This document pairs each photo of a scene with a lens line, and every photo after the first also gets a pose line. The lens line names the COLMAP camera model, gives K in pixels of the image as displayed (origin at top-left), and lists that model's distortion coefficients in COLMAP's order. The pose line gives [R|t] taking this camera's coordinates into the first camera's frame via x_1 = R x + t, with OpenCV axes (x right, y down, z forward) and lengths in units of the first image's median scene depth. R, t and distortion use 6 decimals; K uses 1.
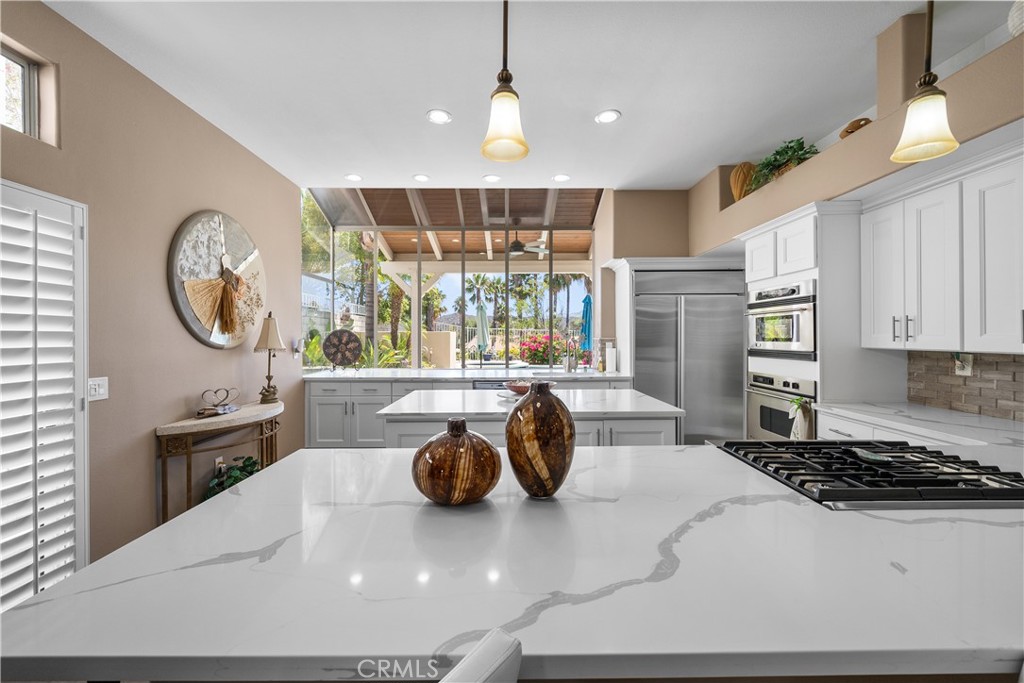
lens RADIAL K [[414.9, 0, 508.2], [0, 414.9, 333.7], [0, 0, 1]] dist [0.000251, -0.000134]
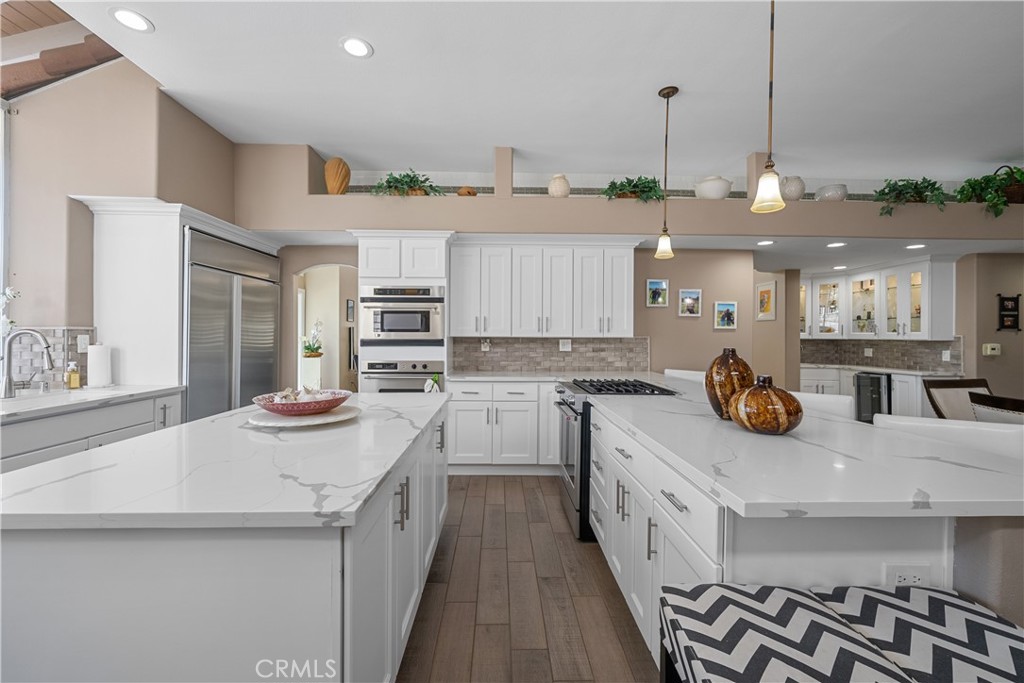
lens RADIAL K [[414.9, 0, 516.2], [0, 414.9, 334.6], [0, 0, 1]] dist [0.000251, -0.000134]
pose [[-0.019624, 0.005725, 0.999791, -0.491898], [-0.010686, 0.999925, -0.005935, 0.026357], [-0.999750, -0.010800, -0.019562, 0.611543]]
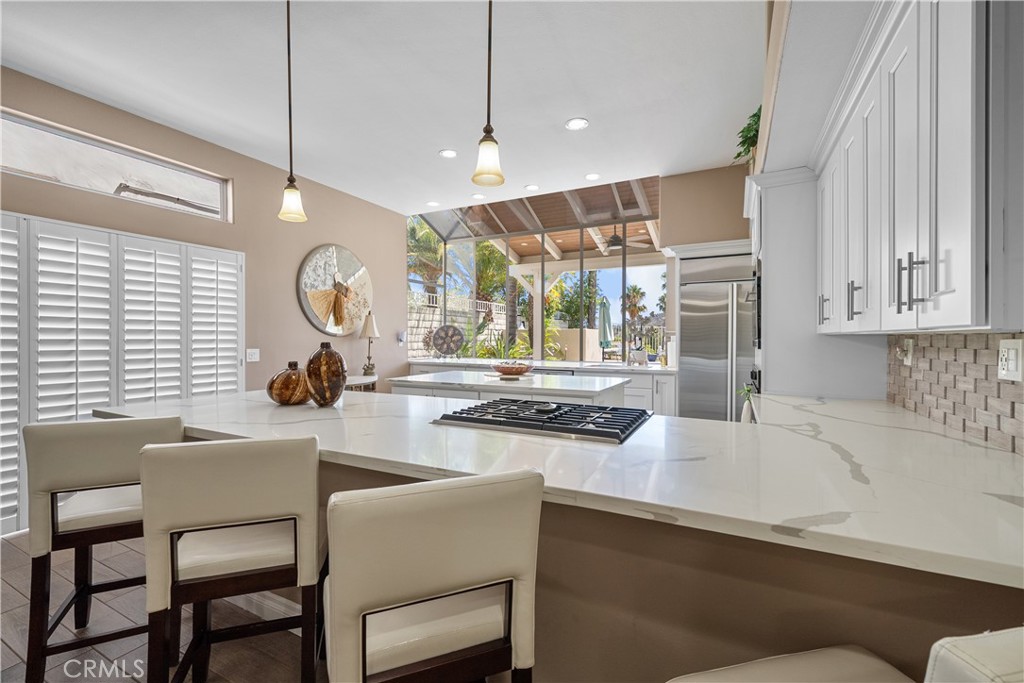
lens RADIAL K [[433.3, 0, 501.7], [0, 433.3, 340.8], [0, 0, 1]] dist [0.000365, 0.000971]
pose [[0.882496, 0.007839, -0.470254, 0.537812], [-0.001346, 0.999899, 0.014143, 0.028194], [0.470317, -0.011848, 0.882418, -0.089538]]
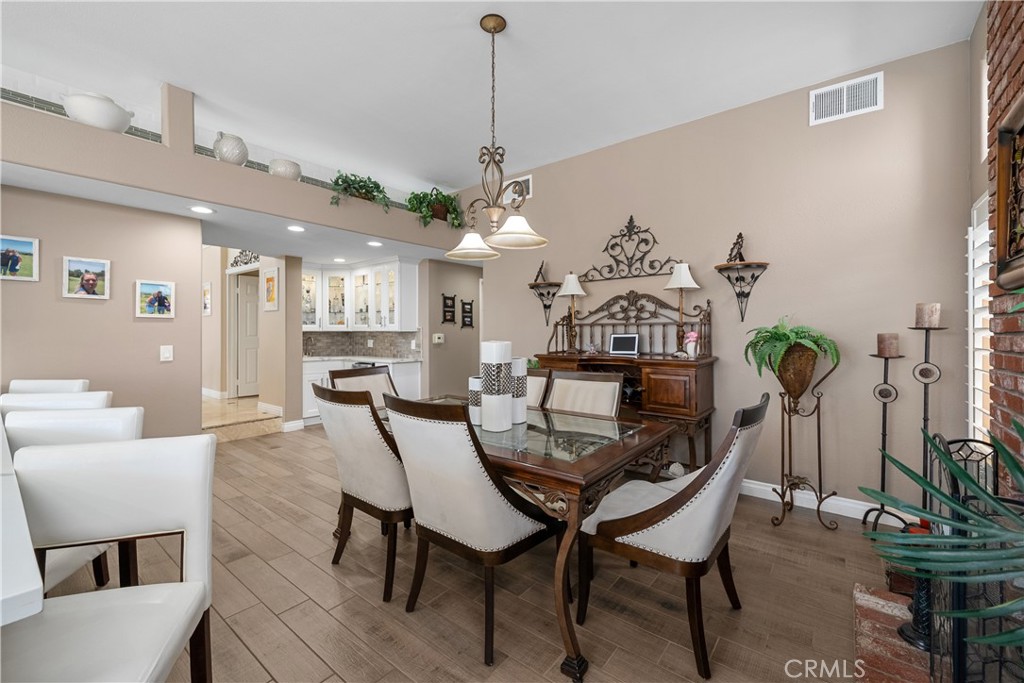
lens RADIAL K [[414.9, 0, 505.1], [0, 414.9, 327.9], [0, 0, 1]] dist [0.000251, -0.000134]
pose [[-0.763086, 0.008812, 0.646236, -0.455495], [-0.000105, 0.999905, -0.013758, 0.030751], [-0.646296, -0.010566, -0.763013, 0.156158]]
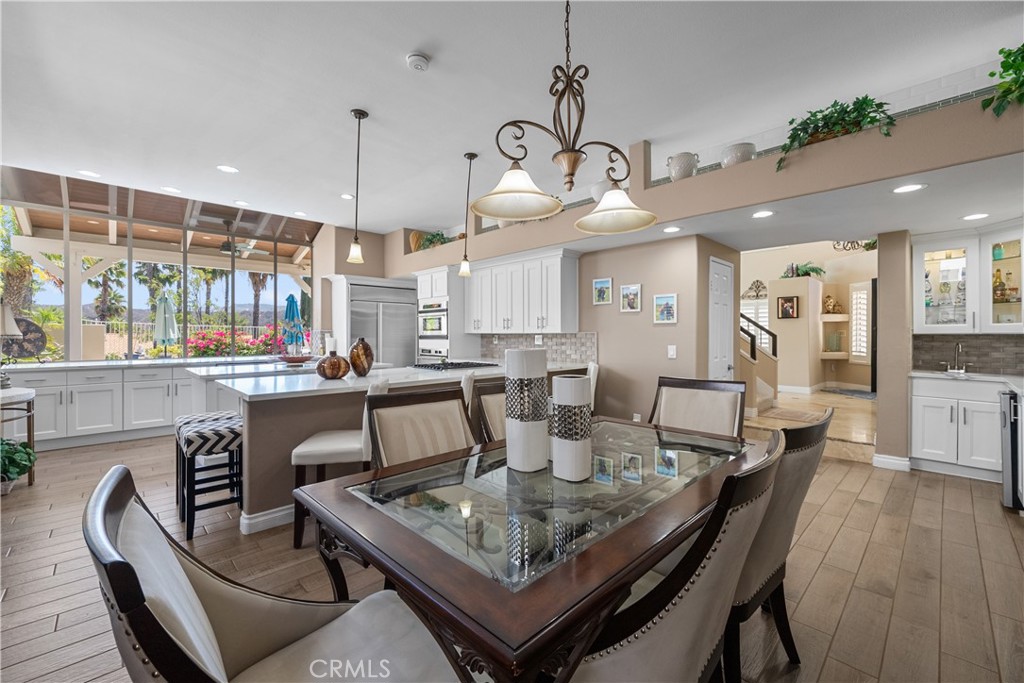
lens RADIAL K [[414.9, 0, 513.8], [0, 414.9, 339.8], [0, 0, 1]] dist [0.000251, -0.000134]
pose [[0.722395, -0.006167, 0.691453, -0.385826], [-0.005478, 0.999878, 0.014641, 0.027305], [-0.691459, -0.014365, 0.722273, -0.612107]]
